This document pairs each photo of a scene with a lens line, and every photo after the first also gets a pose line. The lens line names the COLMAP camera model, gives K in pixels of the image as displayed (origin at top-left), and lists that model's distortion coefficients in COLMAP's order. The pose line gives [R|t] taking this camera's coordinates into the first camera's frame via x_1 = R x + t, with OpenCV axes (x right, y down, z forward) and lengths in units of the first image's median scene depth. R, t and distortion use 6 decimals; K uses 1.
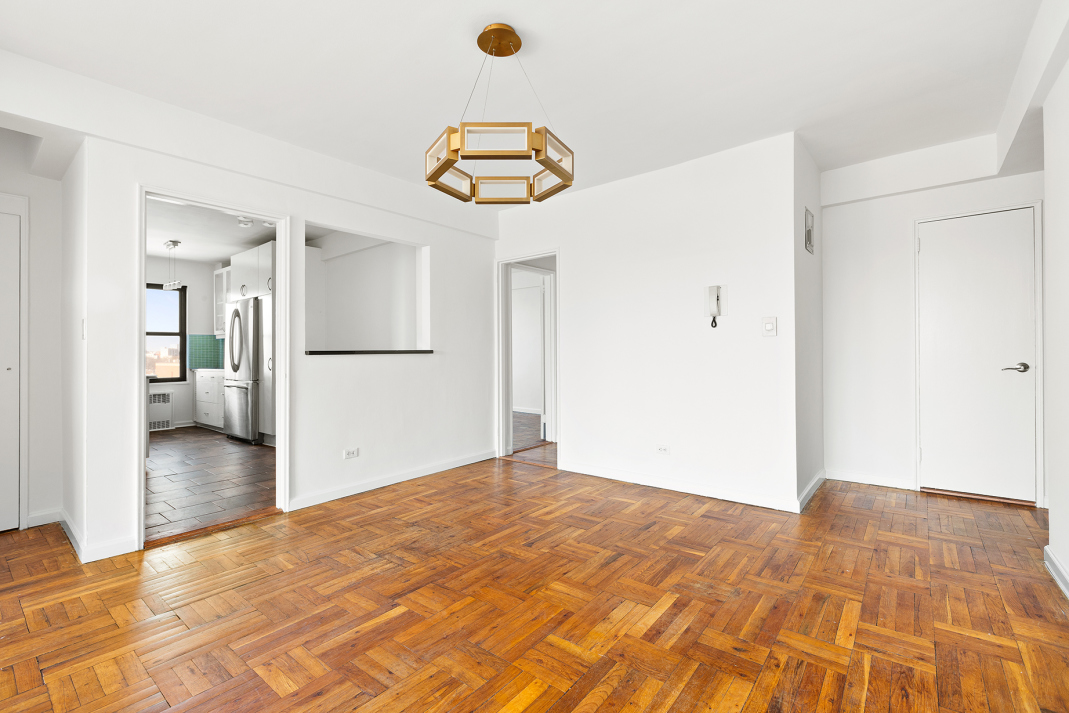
lens RADIAL K [[478.1, 0, 530.4], [0, 478.1, 353.3], [0, 0, 1]] dist [0.000209, 0.000169]
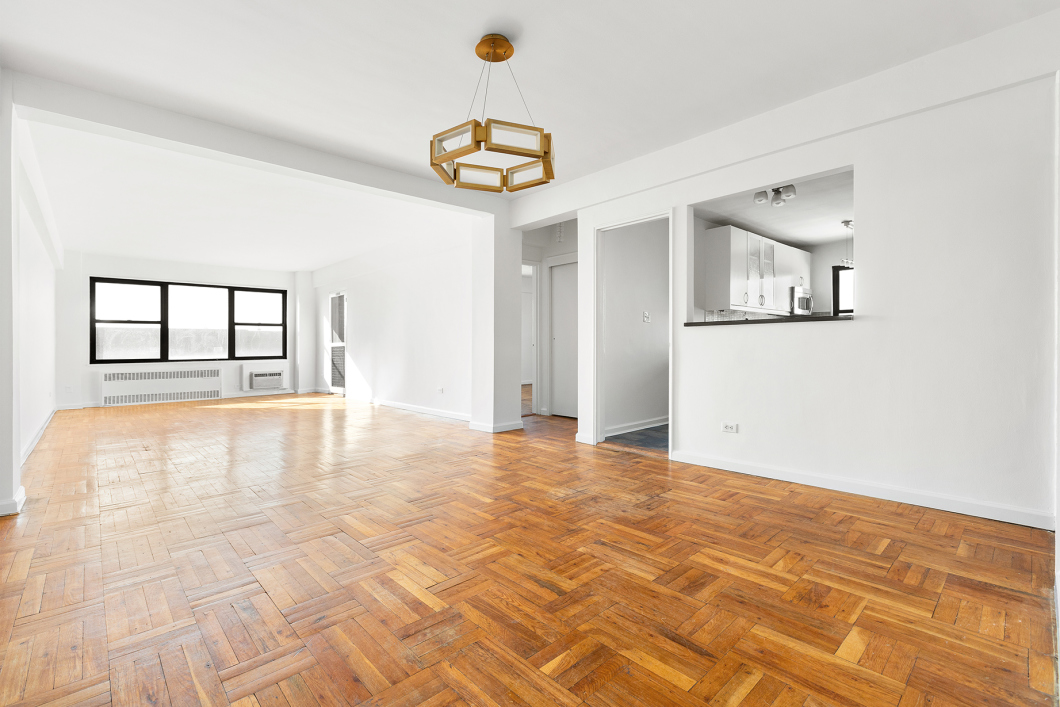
lens RADIAL K [[474.1, 0, 525.9], [0, 474.1, 350.4], [0, 0, 1]] dist [0.000209, 0.000169]
pose [[-0.149472, 0.021784, -0.988526, 0.761413], [0.012000, 0.999724, 0.020216, 0.036591], [0.988693, -0.008840, -0.149692, 0.905437]]
